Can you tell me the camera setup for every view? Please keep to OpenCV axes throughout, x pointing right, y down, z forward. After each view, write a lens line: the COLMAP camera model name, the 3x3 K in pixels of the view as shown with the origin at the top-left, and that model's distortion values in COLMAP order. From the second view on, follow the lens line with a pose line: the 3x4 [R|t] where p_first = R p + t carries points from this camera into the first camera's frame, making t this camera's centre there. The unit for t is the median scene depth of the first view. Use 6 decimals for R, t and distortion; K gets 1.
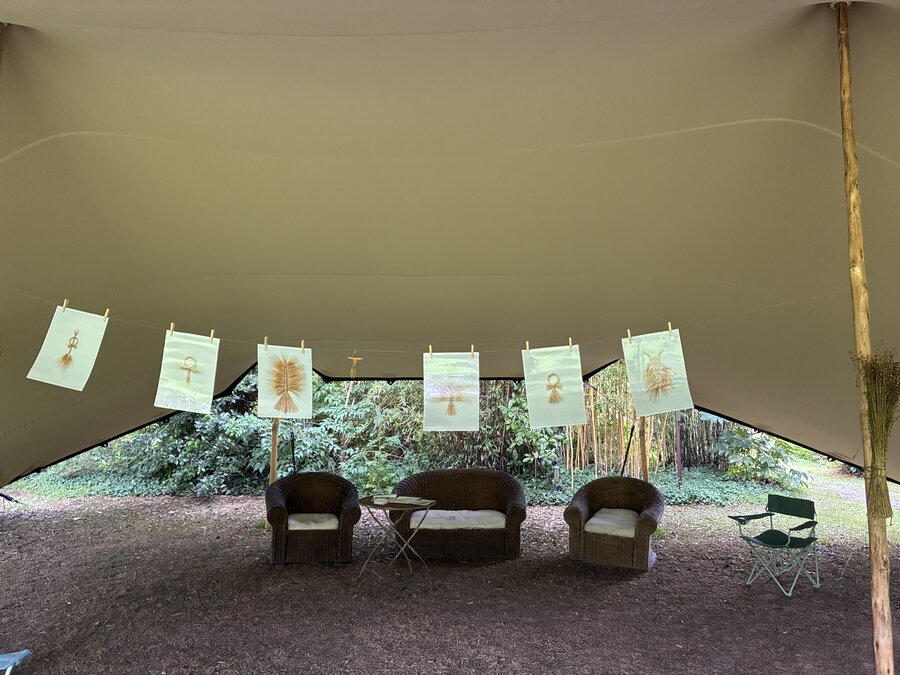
lens RADIAL K [[678.5, 0, 463.6], [0, 678.5, 335.0], [0, 0, 1]] dist [0.210368, -0.000876]
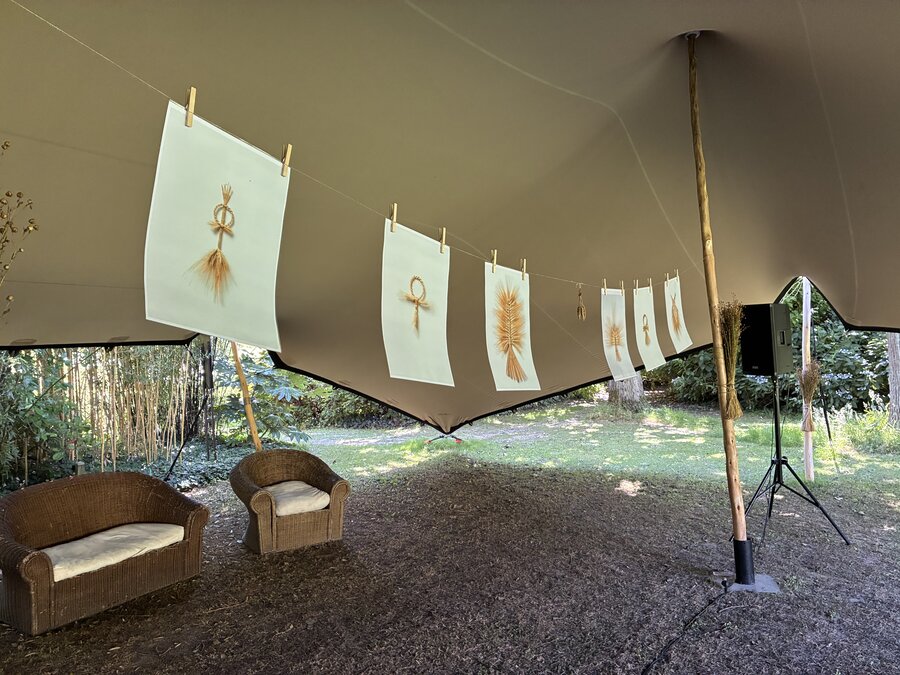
lens RADIAL K [[674.1, 0, 450.0], [0, 674.1, 337.5], [0, 0, 1]] dist [0.036842, -0.056087]
pose [[0.517559, -0.019716, 0.855420, -0.772165], [-0.021201, 0.999132, 0.035856, 0.053735], [-0.855385, -0.036694, 0.516692, 0.735190]]
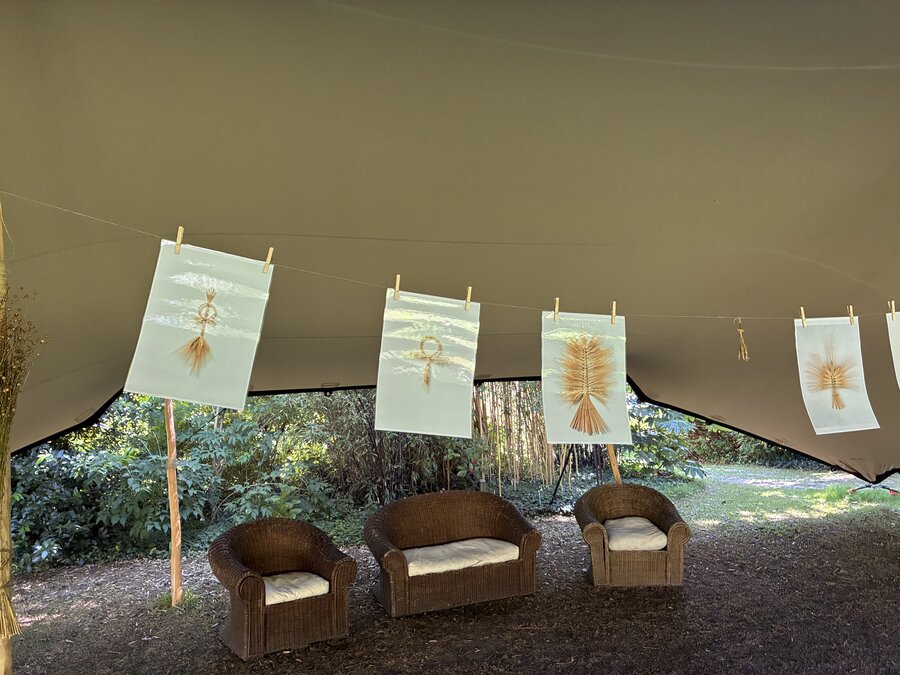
lens RADIAL K [[672.0, 0, 450.0], [0, 672.0, 337.5], [0, 0, 1]] dist [0.024076, -0.000438]
pose [[0.935410, -0.025254, 0.352661, -0.551858], [0.030186, 0.999508, -0.008491, 0.034998], [-0.352273, 0.018588, 0.935713, 0.518710]]
